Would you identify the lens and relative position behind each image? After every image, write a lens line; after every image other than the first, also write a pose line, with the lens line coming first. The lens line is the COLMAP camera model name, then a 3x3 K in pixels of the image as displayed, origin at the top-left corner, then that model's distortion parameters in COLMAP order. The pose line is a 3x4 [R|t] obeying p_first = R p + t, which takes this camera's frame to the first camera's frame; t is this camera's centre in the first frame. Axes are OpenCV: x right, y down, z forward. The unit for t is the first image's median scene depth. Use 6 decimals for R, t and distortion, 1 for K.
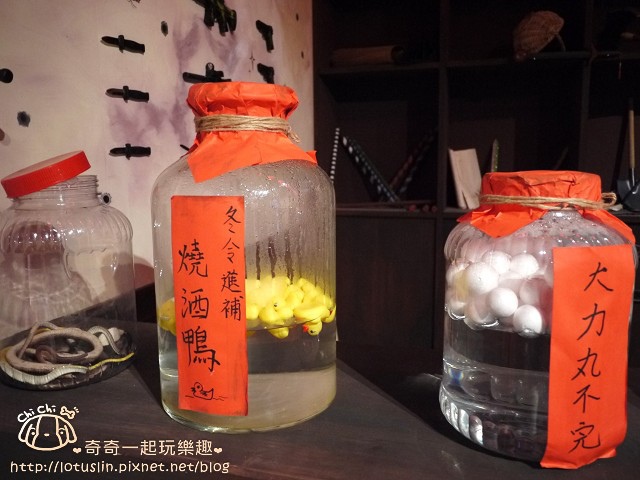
lens RADIAL K [[539.7, 0, 320.1], [0, 539.7, 237.7], [0, 0, 1]] dist [-0.046608, 0.014957]
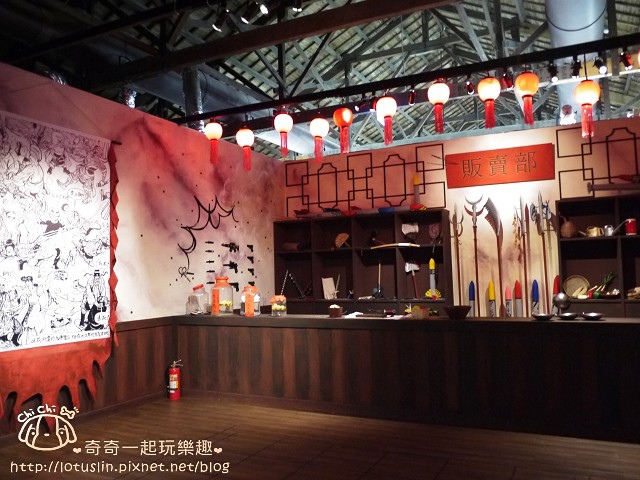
lens RADIAL K [[539.7, 0, 319.4], [0, 539.7, 240.1], [0, 0, 1]] dist [-0.046608, 0.014957]
pose [[0.986325, -0.023837, -0.163079, 0.898142], [-0.010113, 0.978868, -0.204243, 0.281944], [0.164501, 0.203099, 0.965241, -2.287666]]
